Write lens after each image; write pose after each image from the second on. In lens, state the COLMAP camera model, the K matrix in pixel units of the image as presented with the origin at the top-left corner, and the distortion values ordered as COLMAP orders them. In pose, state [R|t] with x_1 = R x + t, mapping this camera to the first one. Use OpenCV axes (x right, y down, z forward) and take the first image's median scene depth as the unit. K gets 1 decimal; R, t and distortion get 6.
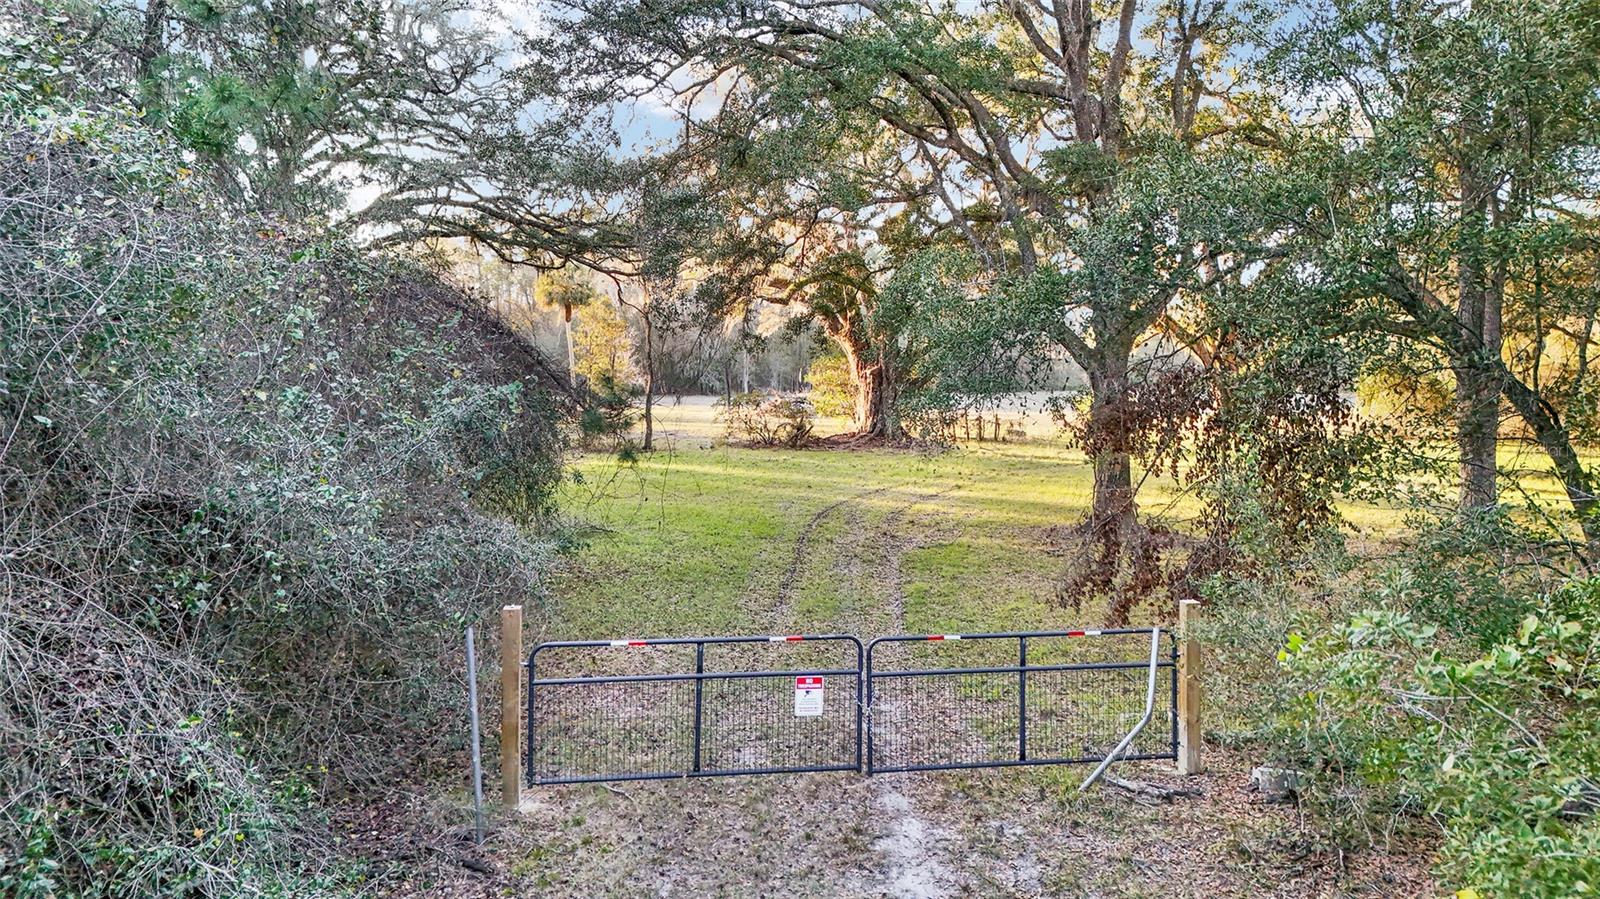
lens RADIAL K [[1118.0, 0, 797.5], [0, 1118.0, 449.8], [0, 0, 1]] dist [0.009899, 0.000460]
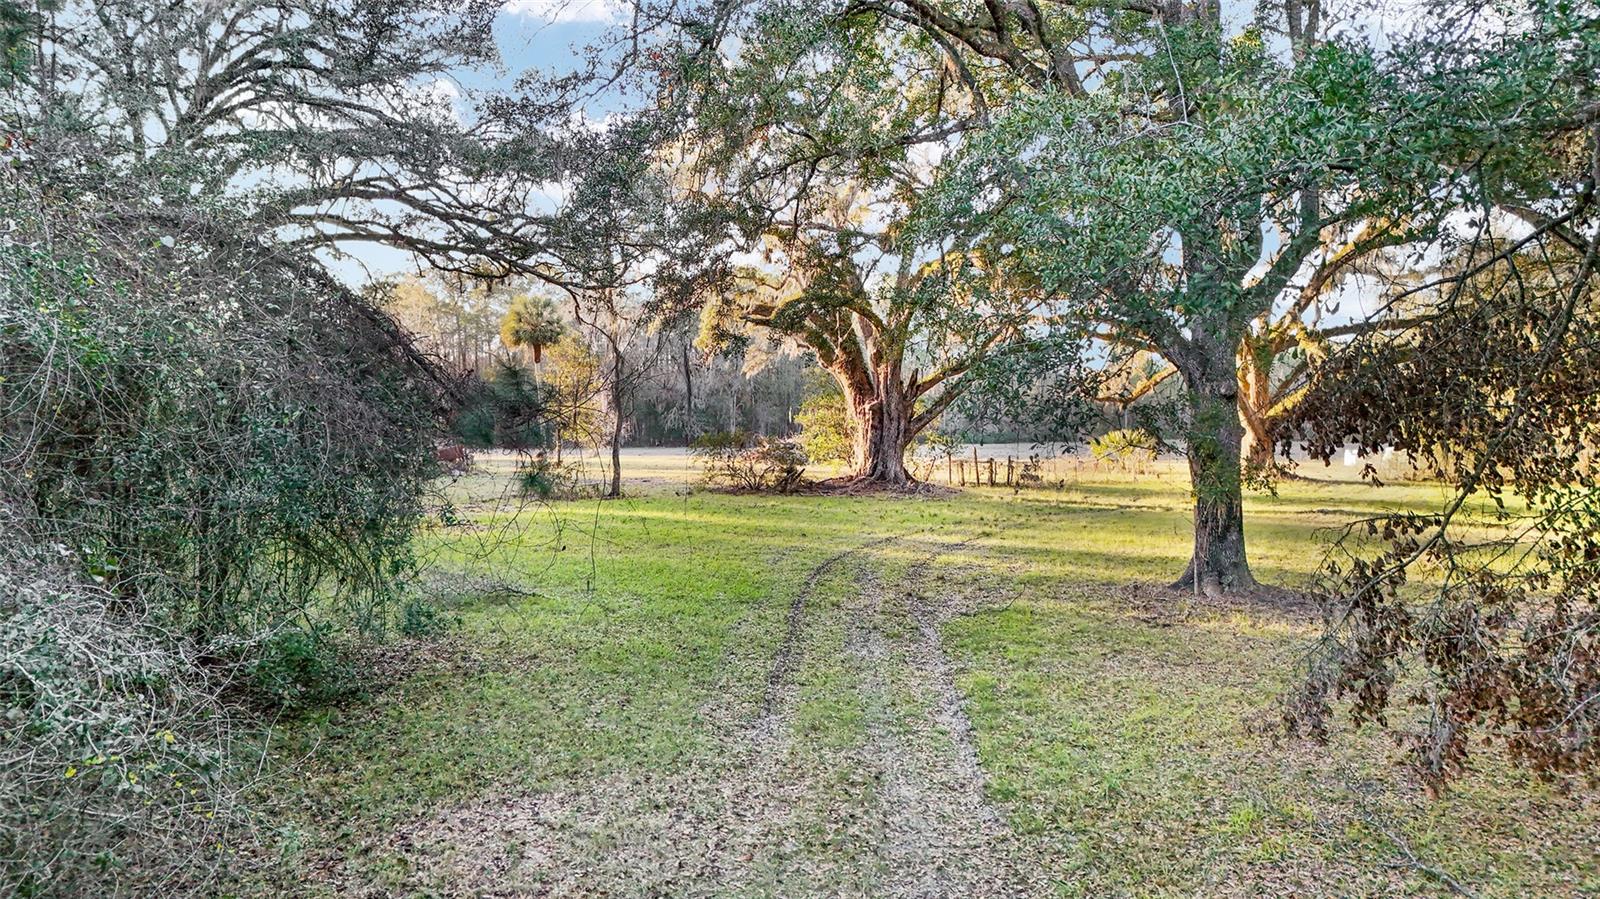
lens RADIAL K [[1118.0, 0, 804.5], [0, 1118.0, 445.4], [0, 0, 1]] dist [0.009899, 0.000460]
pose [[0.999838, -0.005529, 0.017111, -0.001462], [0.006440, 0.998539, -0.053658, 0.007569], [-0.016790, 0.053759, 0.998413, 0.123931]]
